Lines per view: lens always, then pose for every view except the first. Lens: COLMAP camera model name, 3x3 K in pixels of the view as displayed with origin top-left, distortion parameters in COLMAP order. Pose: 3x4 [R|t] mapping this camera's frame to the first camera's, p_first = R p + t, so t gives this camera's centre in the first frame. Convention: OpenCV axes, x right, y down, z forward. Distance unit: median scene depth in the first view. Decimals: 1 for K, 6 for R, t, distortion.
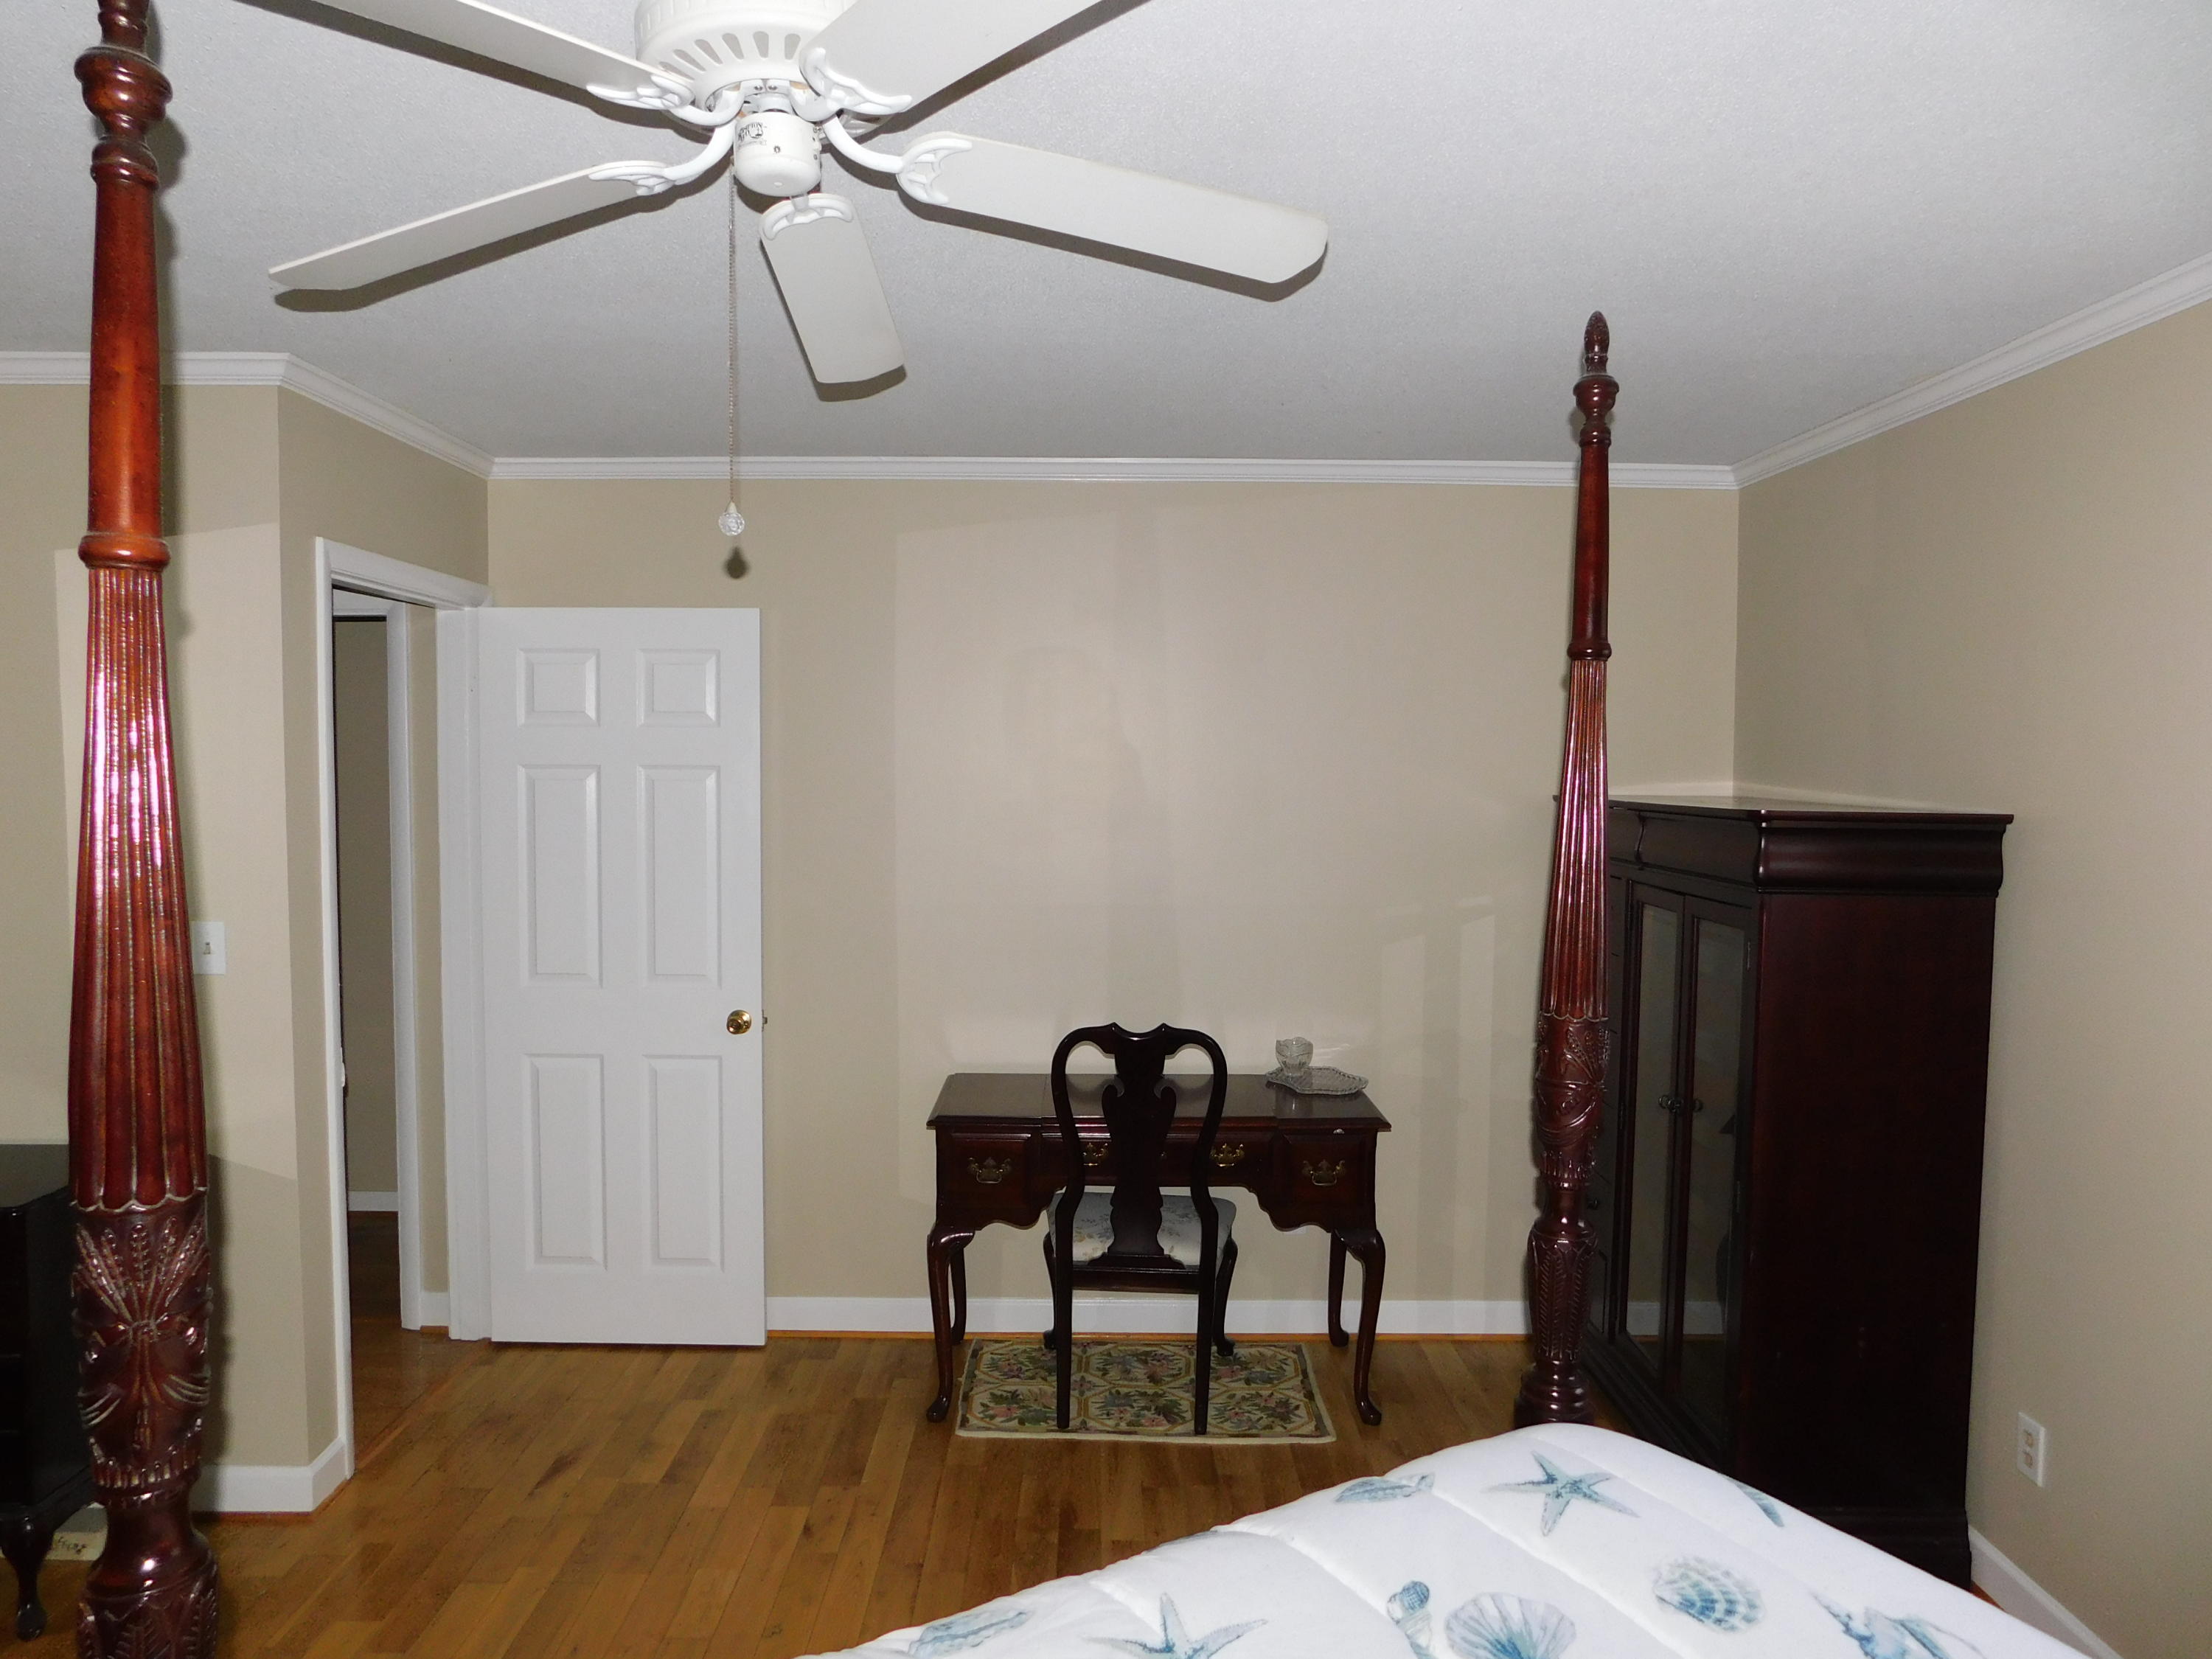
lens RADIAL K [[1447.4, 0, 1099.9], [0, 1447.4, 794.3], [0, 0, 1]] dist [-0.135205, 0.227472]
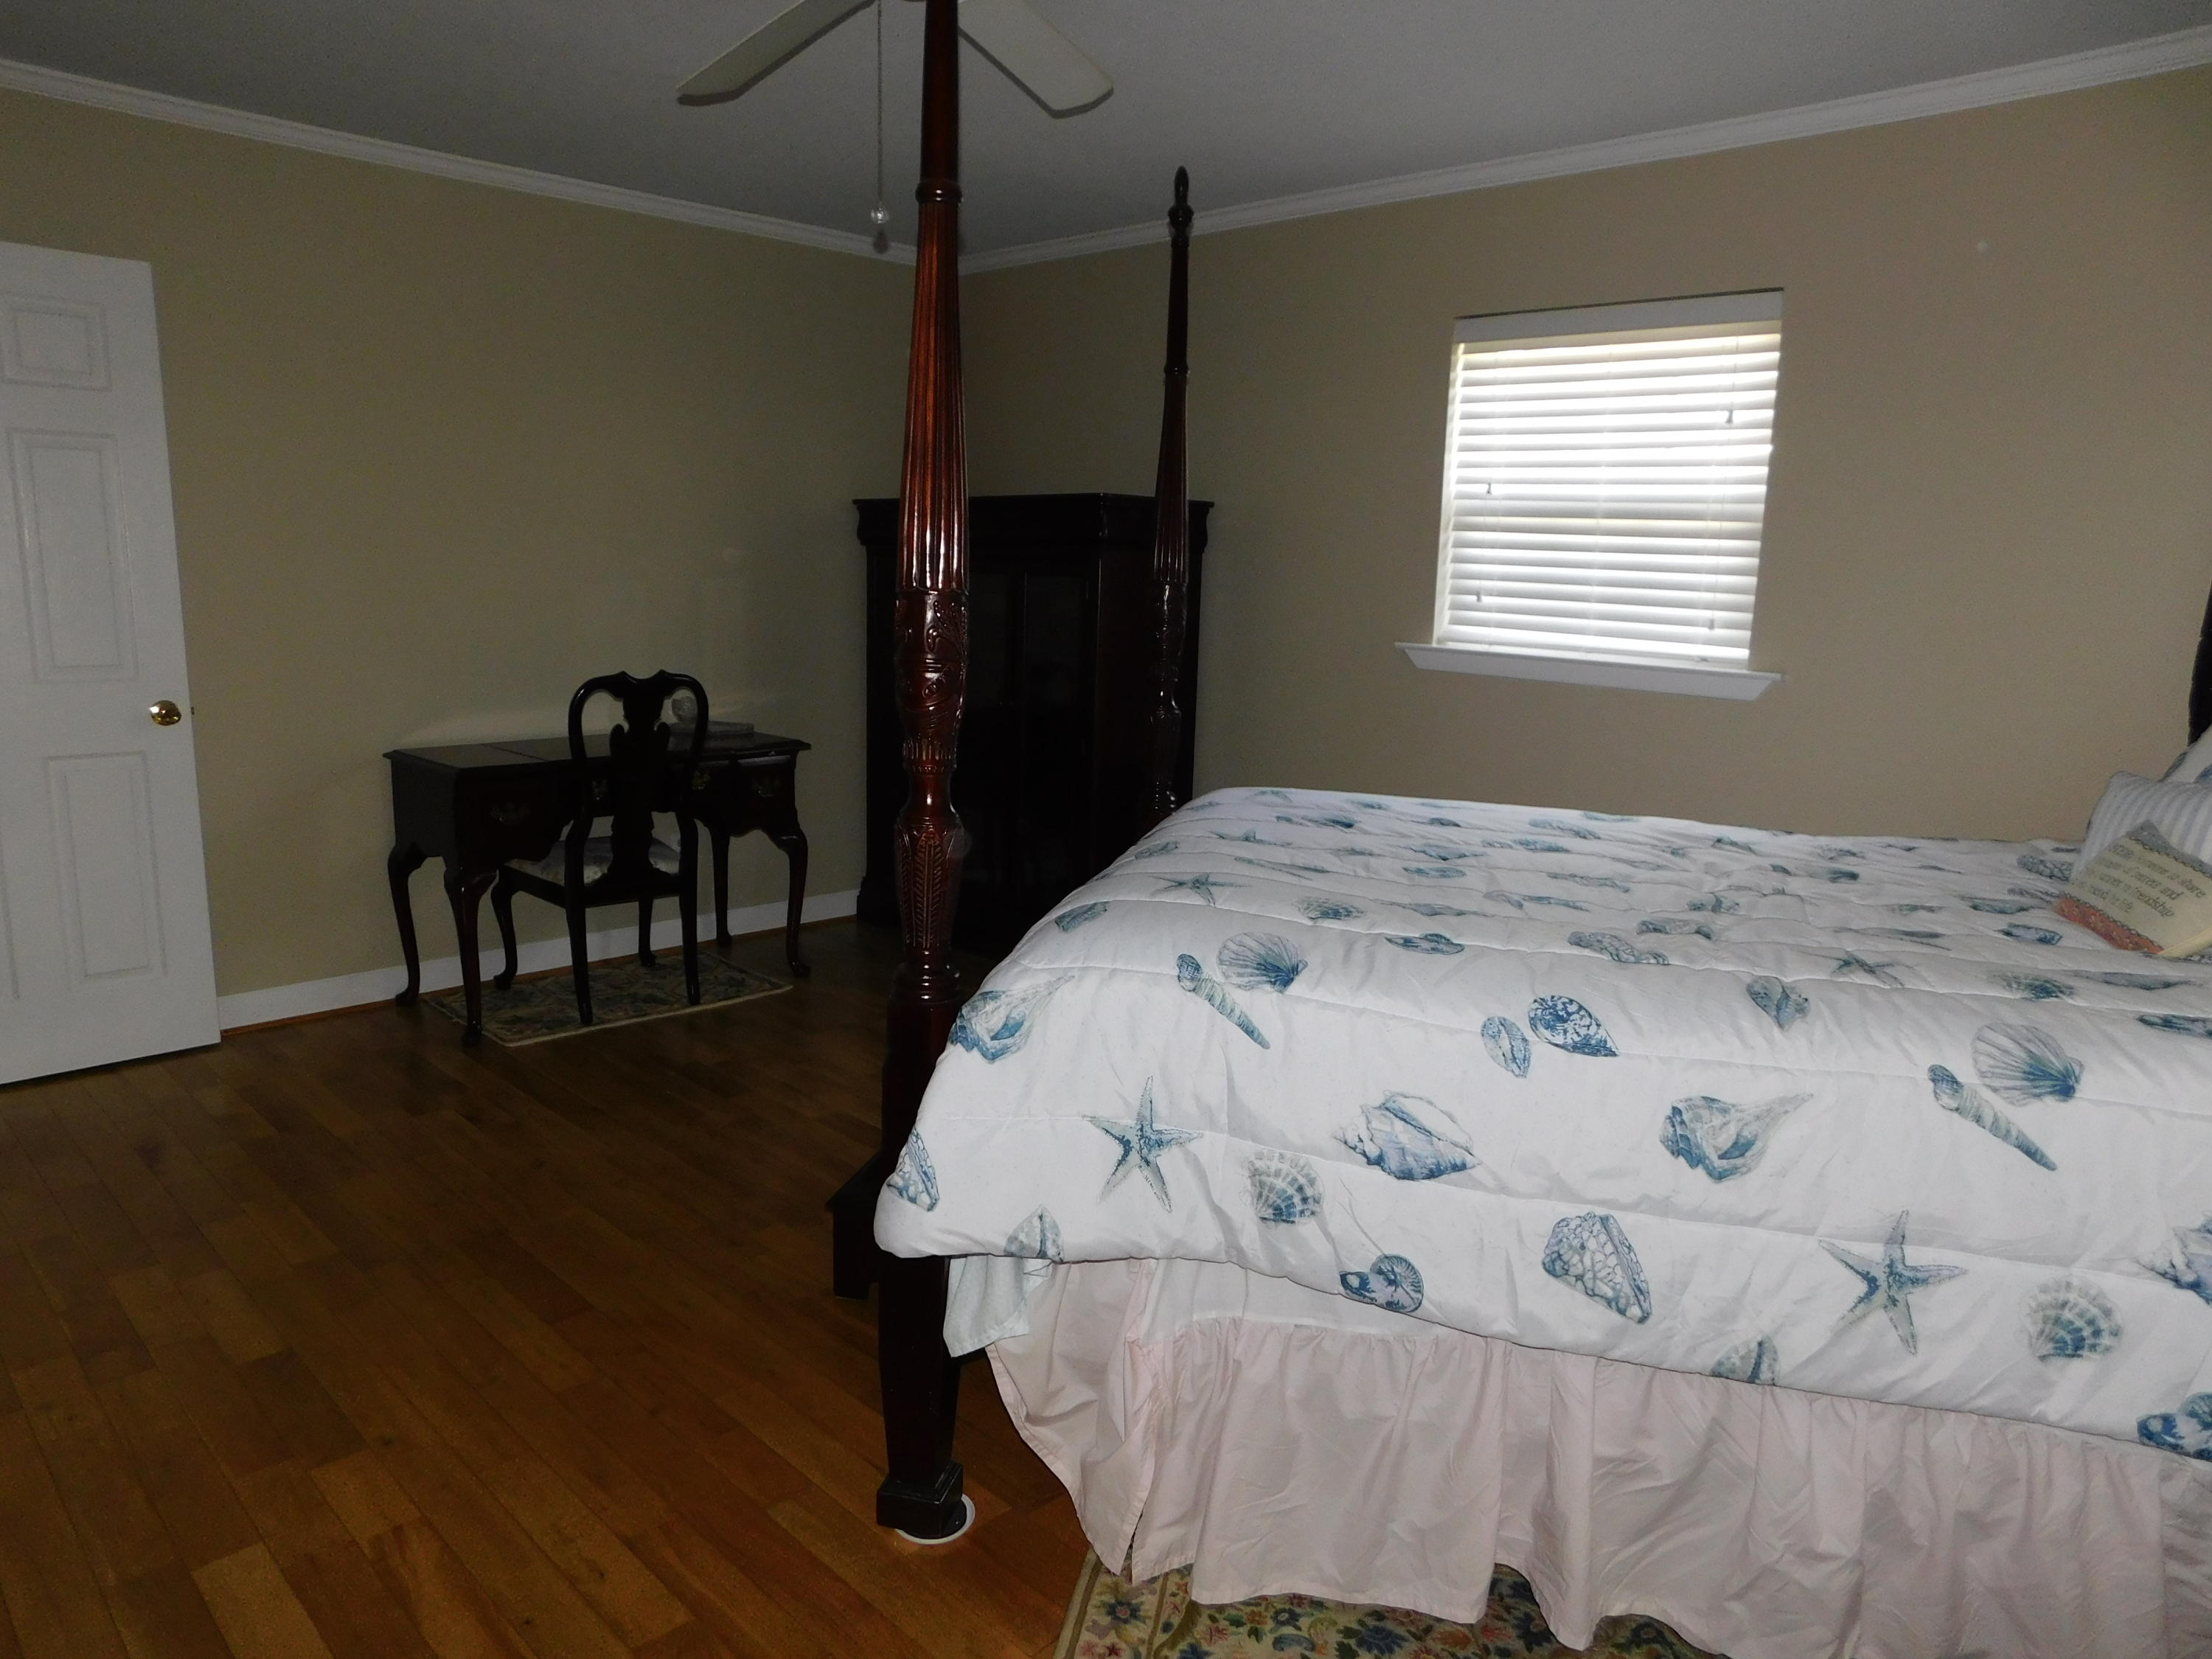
lens RADIAL K [[1480.0, 0, 1112.4], [0, 1480.0, 826.6], [0, 0, 1]] dist [-0.064123, 0.054077]
pose [[0.684860, -0.112734, 0.719901, -0.588441], [0.002131, 0.988265, 0.152732, 0.098710], [-0.728671, -0.103065, 0.677064, -0.122319]]
